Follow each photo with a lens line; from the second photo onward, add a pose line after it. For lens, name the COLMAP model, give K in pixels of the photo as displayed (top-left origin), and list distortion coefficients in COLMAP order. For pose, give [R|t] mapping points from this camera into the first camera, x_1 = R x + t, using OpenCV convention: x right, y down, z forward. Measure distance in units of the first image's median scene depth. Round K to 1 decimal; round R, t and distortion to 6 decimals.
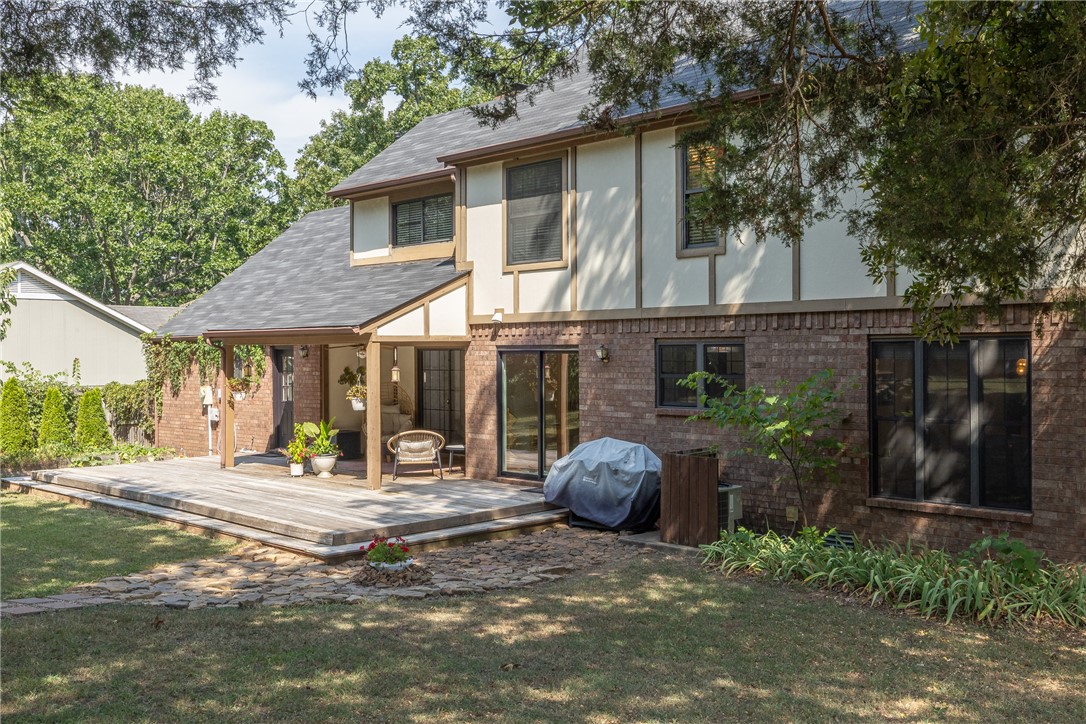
lens RADIAL K [[1042.7, 0, 540.5], [0, 1042.7, 363.6], [0, 0, 1]] dist [-0.009141, 0.000000]
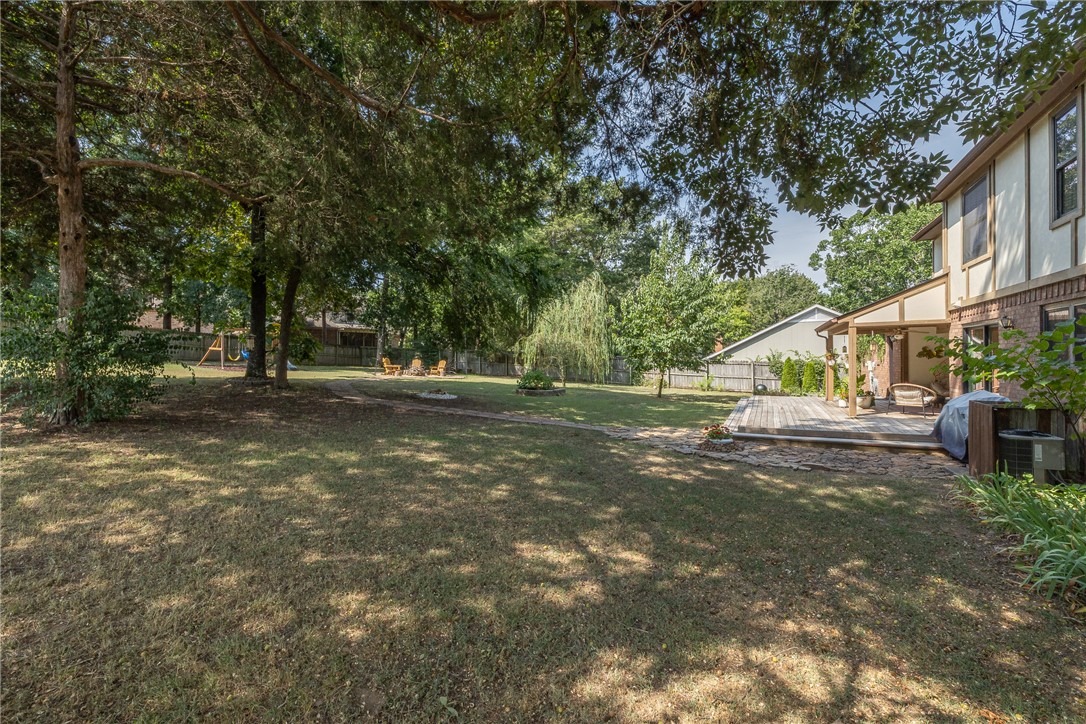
lens RADIAL K [[454.0, 0, 538.9], [0, 454.0, 363.7], [0, 0, 1]] dist [0.001263, 0.000688]
pose [[0.302537, 0.003691, -0.953131, 0.390499], [0.002061, 0.999988, 0.004527, 0.033265], [0.953136, -0.003334, 0.302525, 0.310170]]
